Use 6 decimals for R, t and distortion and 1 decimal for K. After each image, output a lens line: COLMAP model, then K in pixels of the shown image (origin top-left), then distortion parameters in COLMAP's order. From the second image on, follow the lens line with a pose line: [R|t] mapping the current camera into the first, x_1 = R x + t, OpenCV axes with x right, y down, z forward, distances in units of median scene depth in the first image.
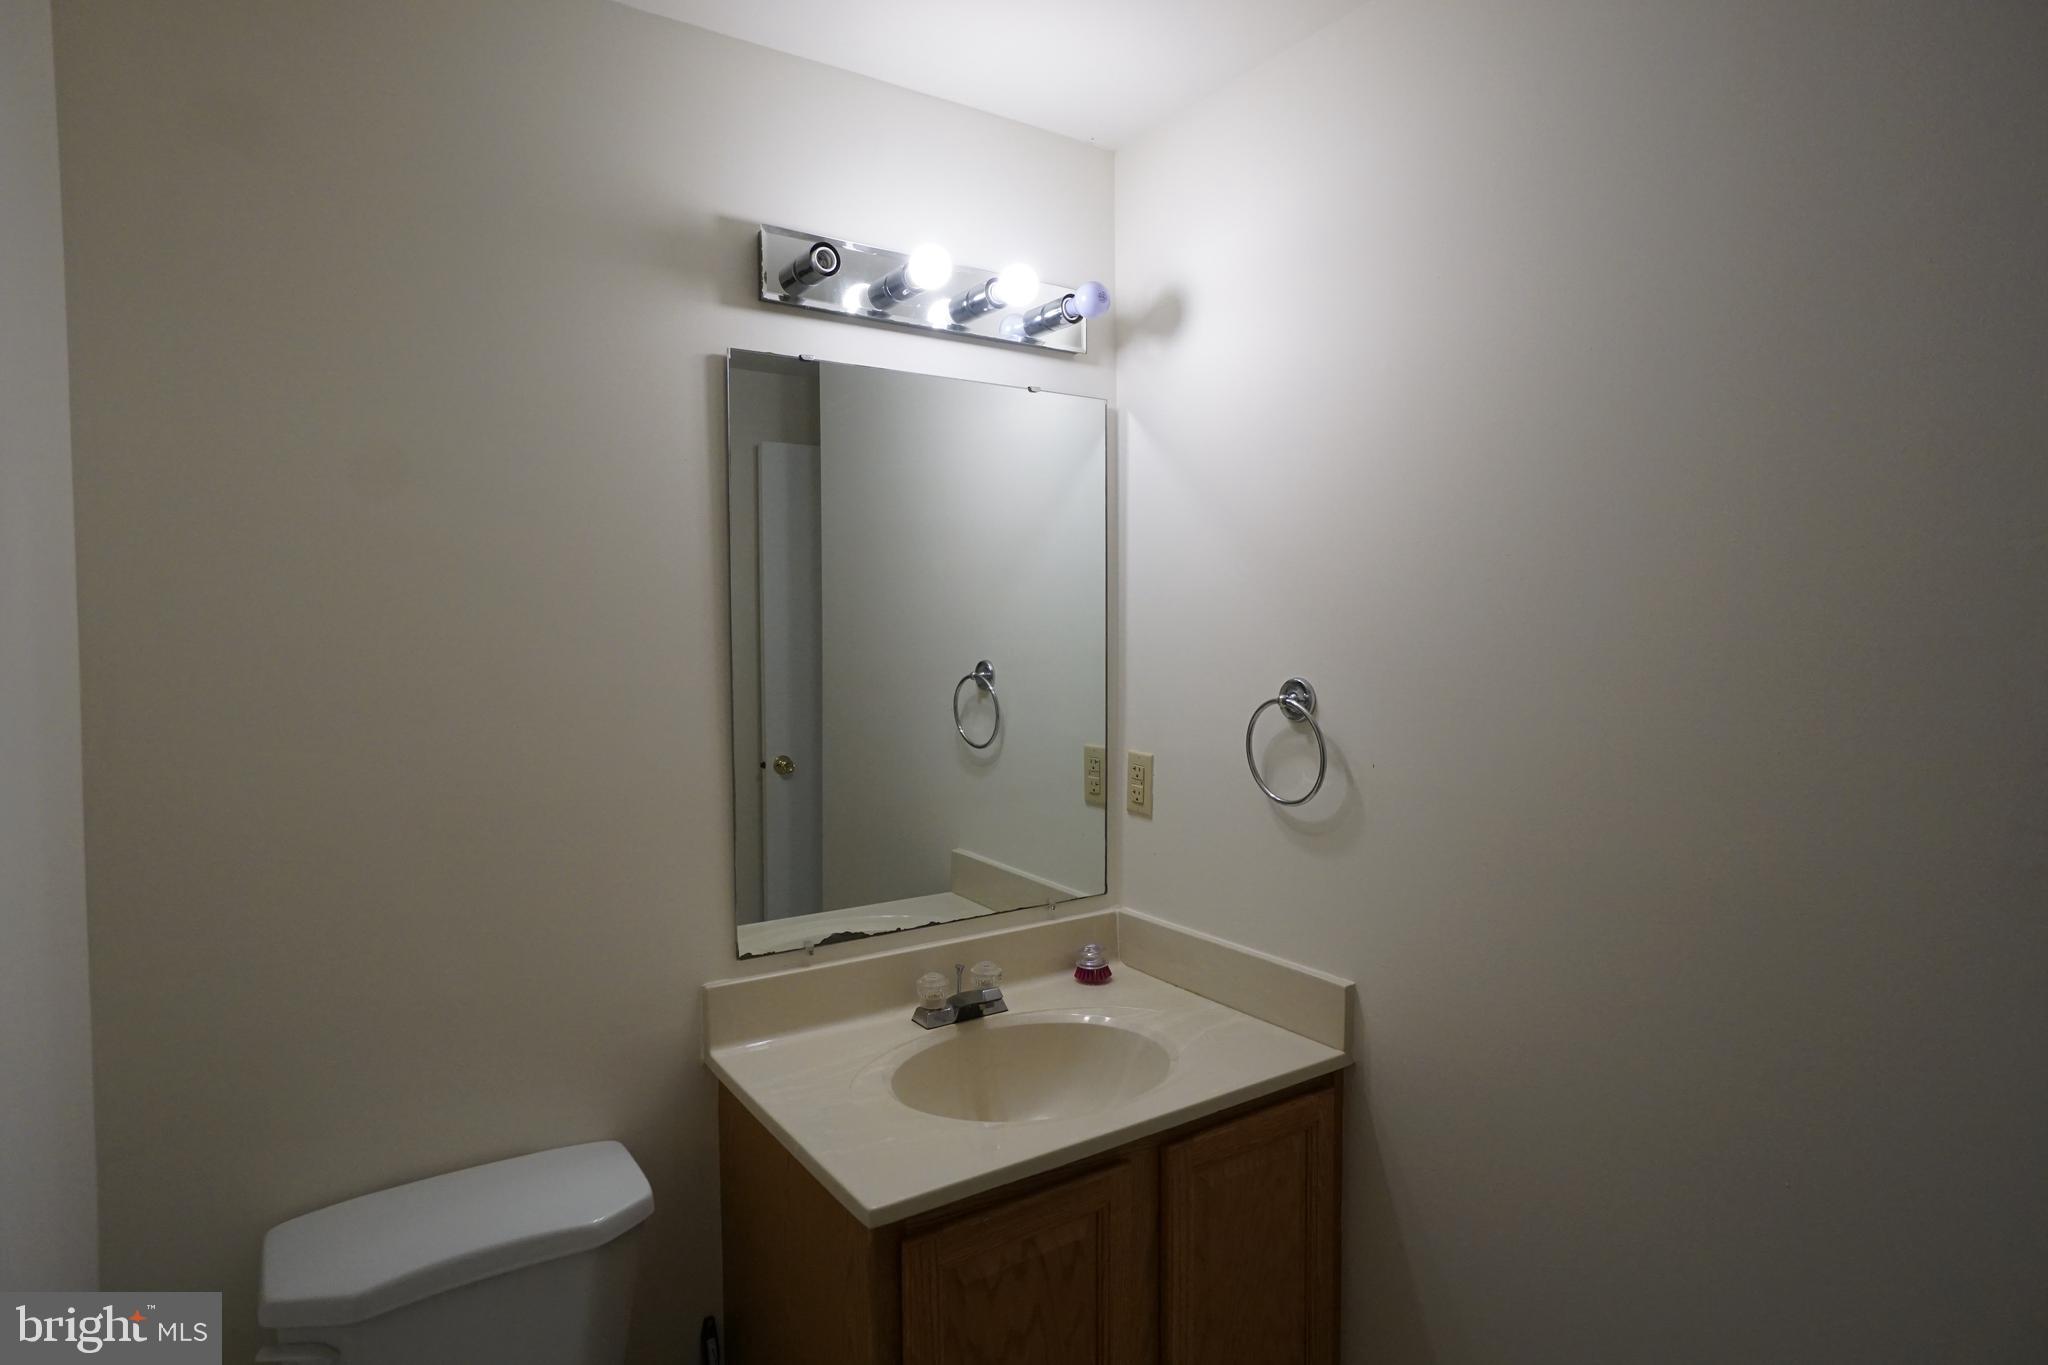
lens RADIAL K [[1103.9, 0, 1016.2], [0, 1103.9, 658.0], [0, 0, 1]] dist [-0.000901, 0.000271]
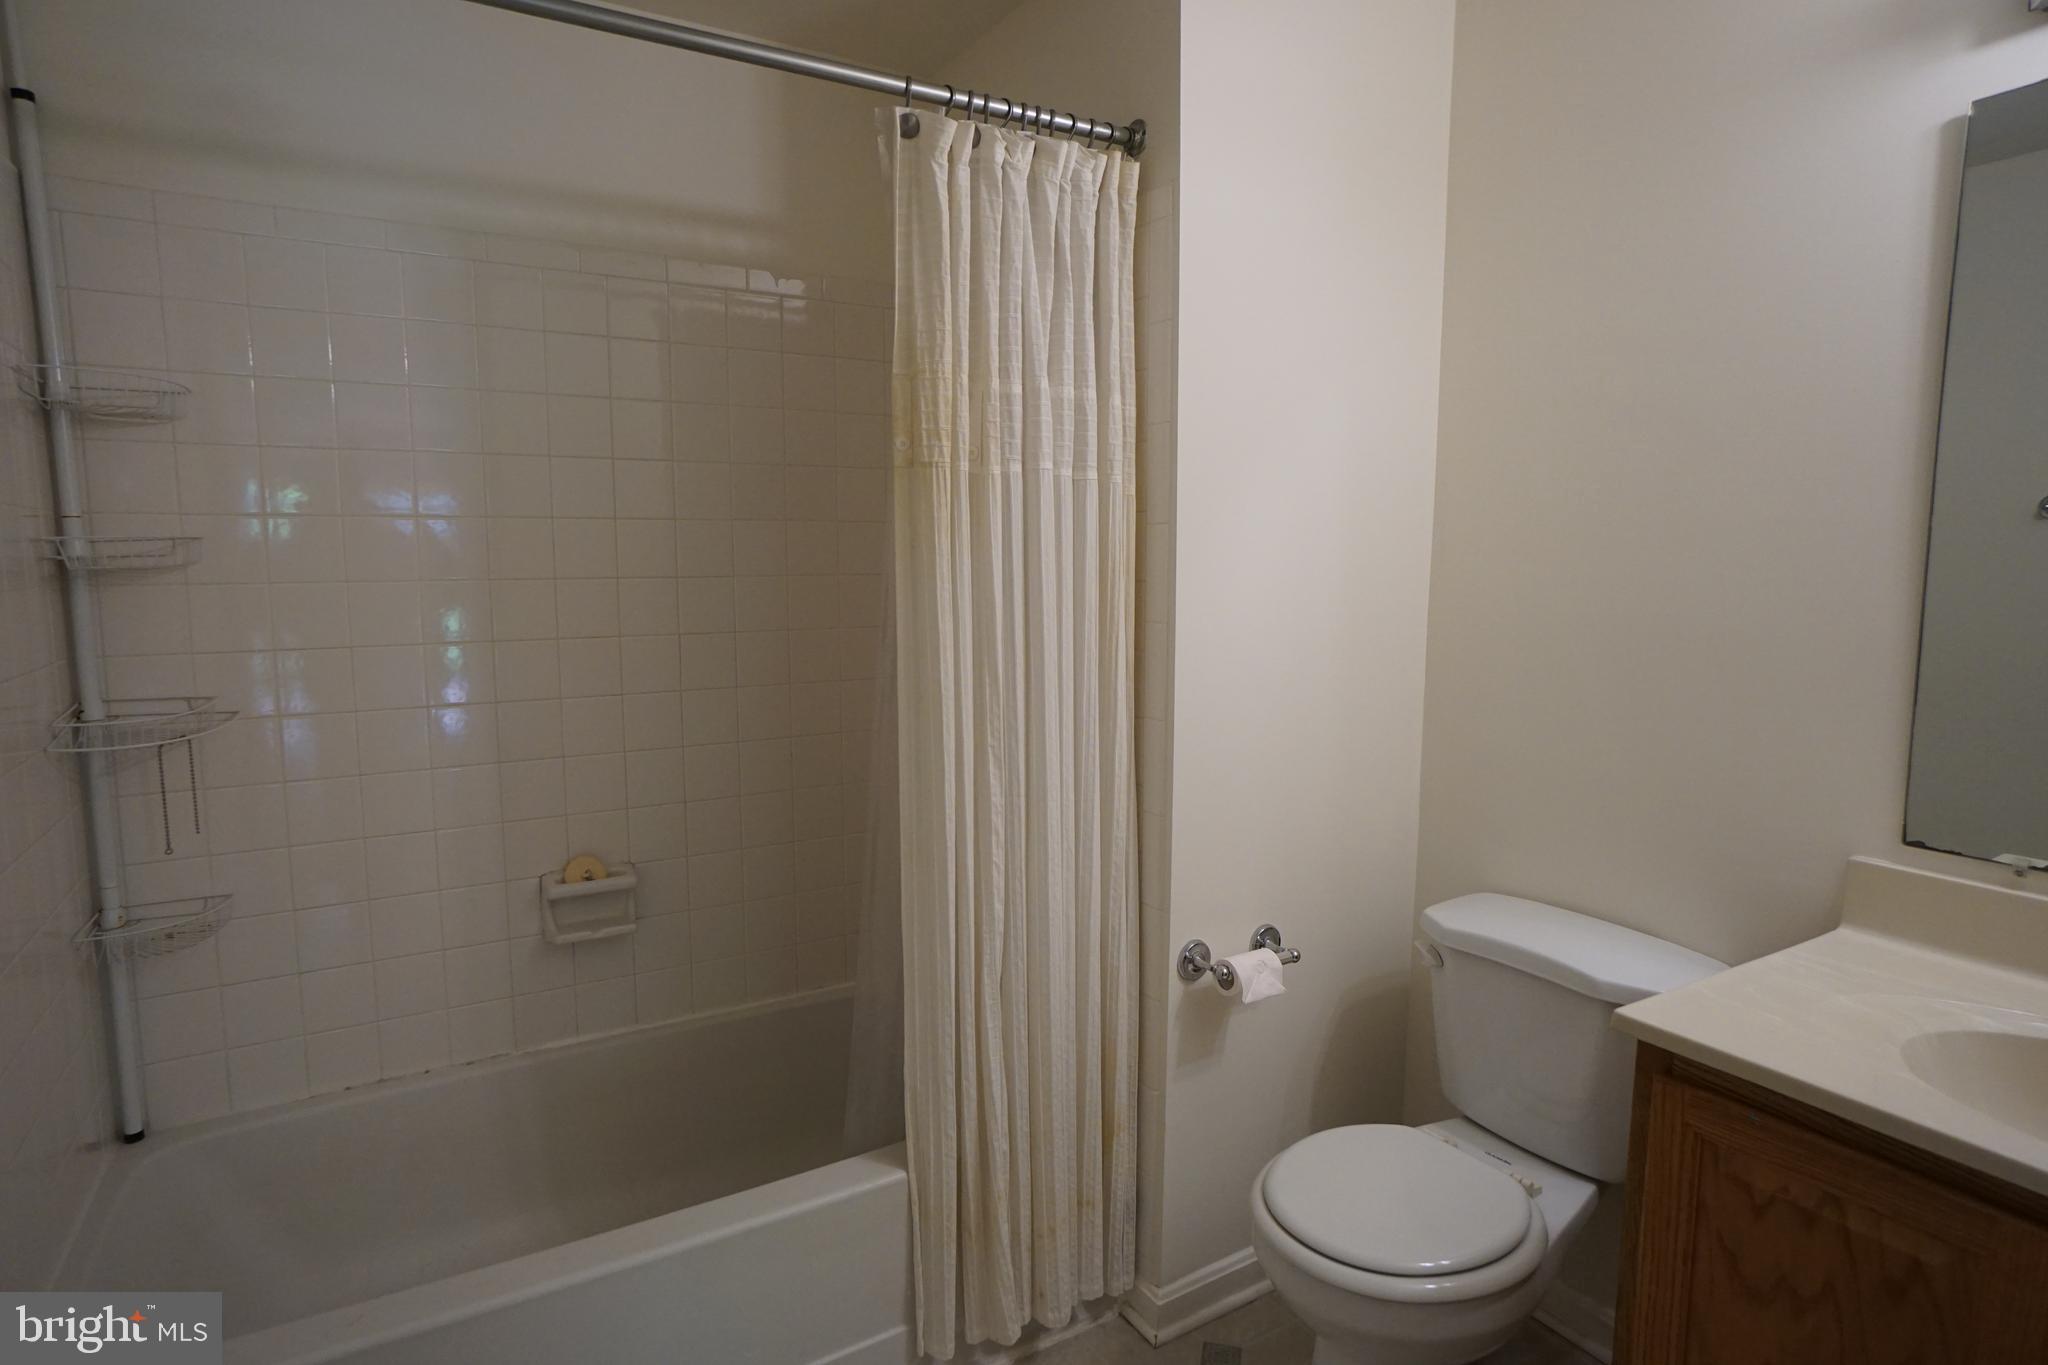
lens RADIAL K [[1094.3, 0, 1024.0], [0, 1094.3, 682.5], [0, 0, 1]] dist [0.000716, 0.000407]
pose [[-0.057079, 0.121681, -0.990927, 0.632715], [-0.033157, 0.991766, 0.123694, 0.067479], [0.997819, 0.039916, -0.052575, 0.363492]]
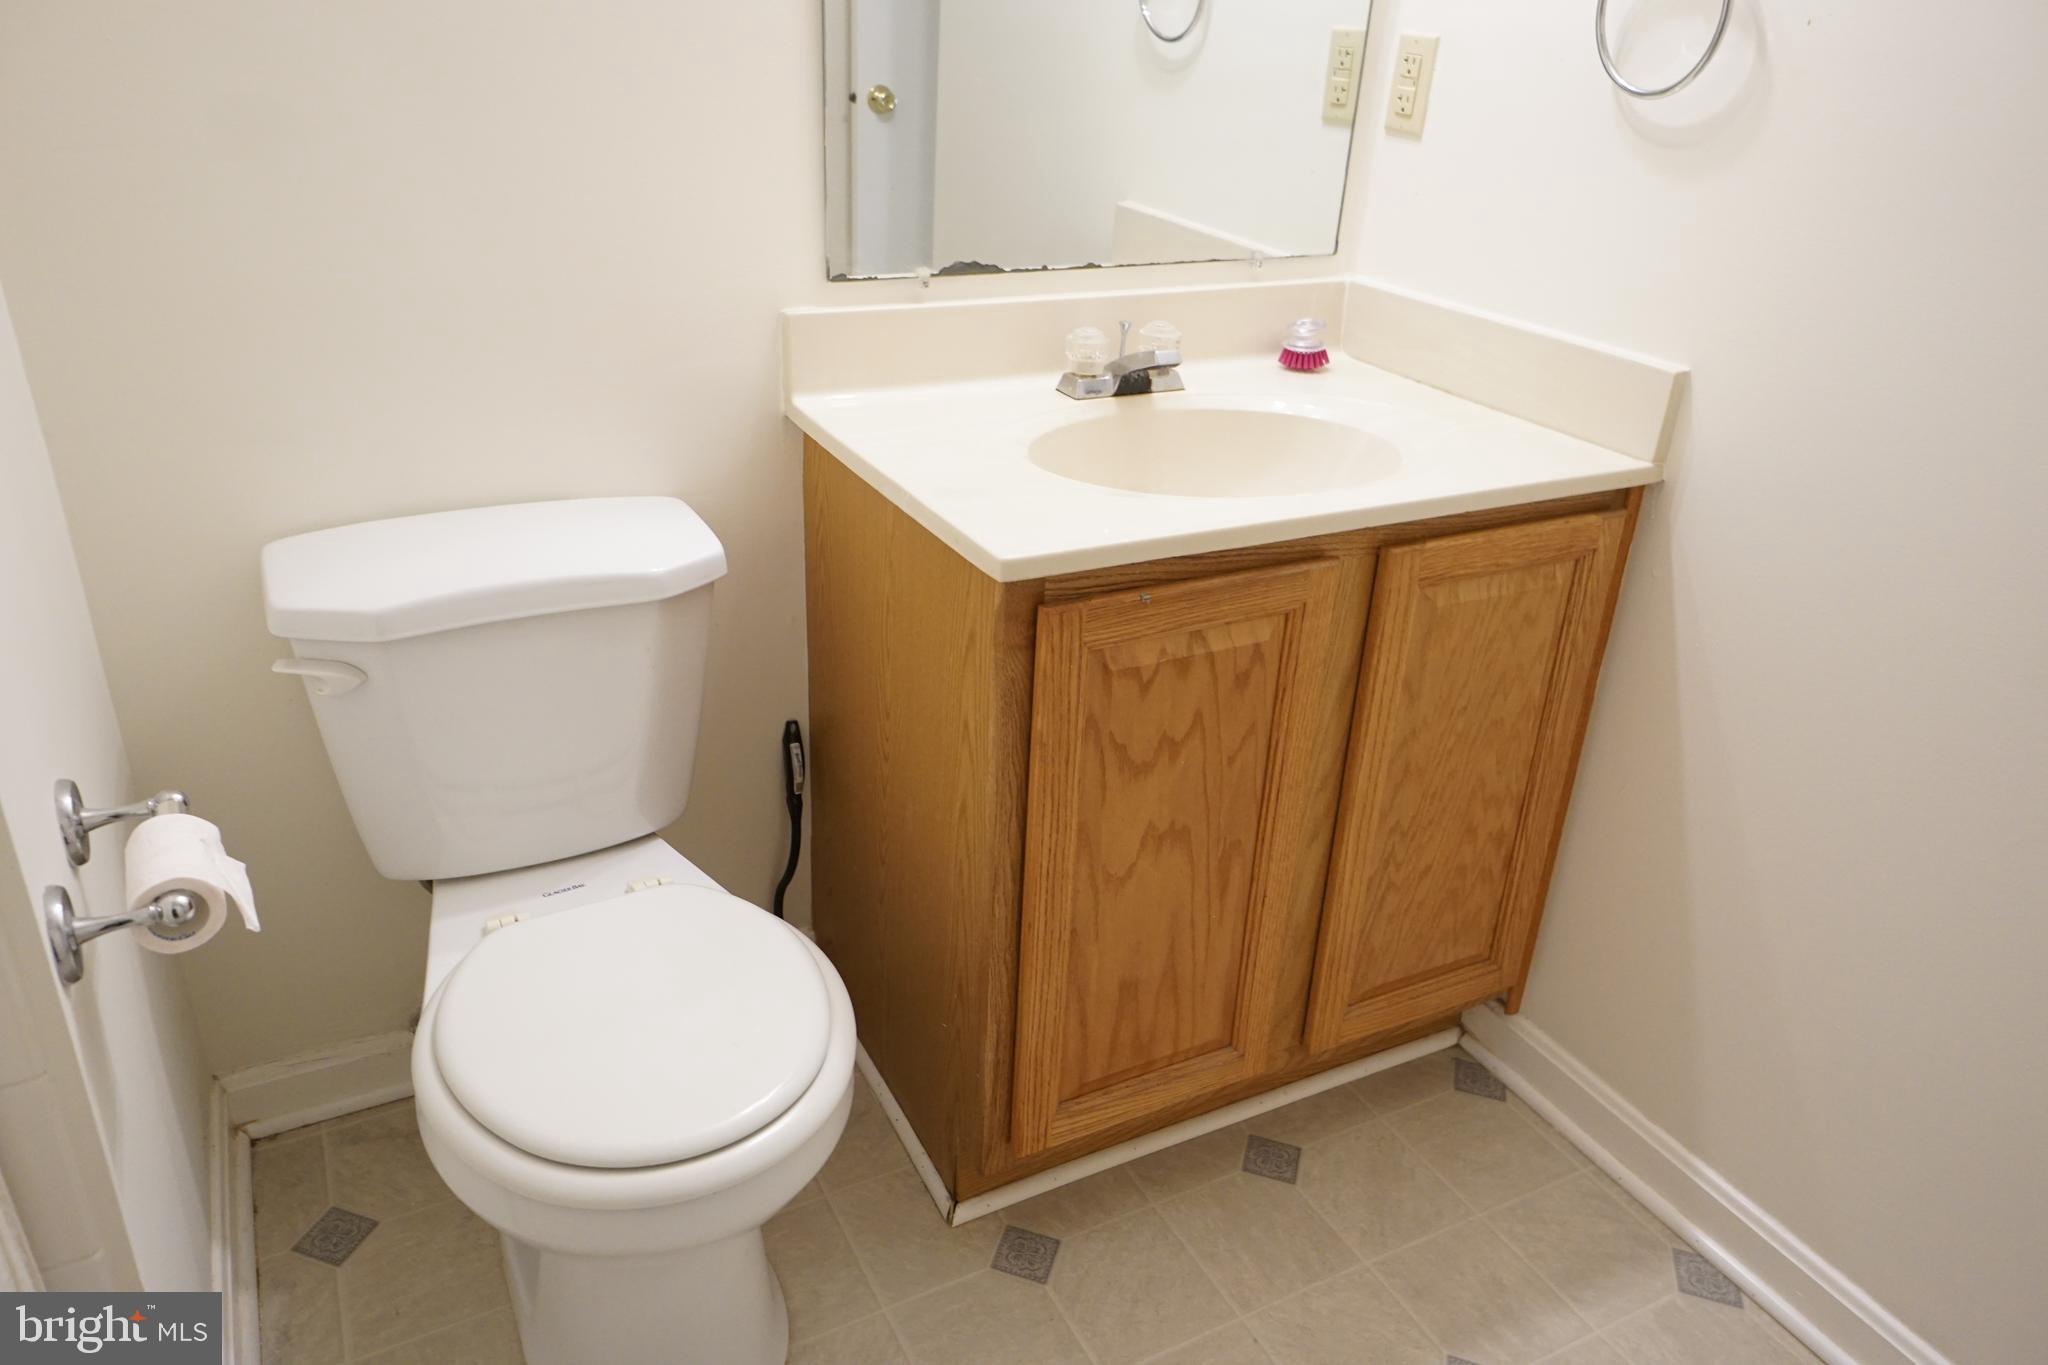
lens RADIAL K [[1463.5, 0, 1024.0], [0, 1463.5, 630.5], [0, 0, 1]] dist [0.036451, 0.000874]
pose [[0.992128, 0.092869, -0.084010, -0.018898], [-0.054473, 0.924101, 0.378245, 0.114066], [0.112761, -0.370691, 0.921885, 0.024940]]
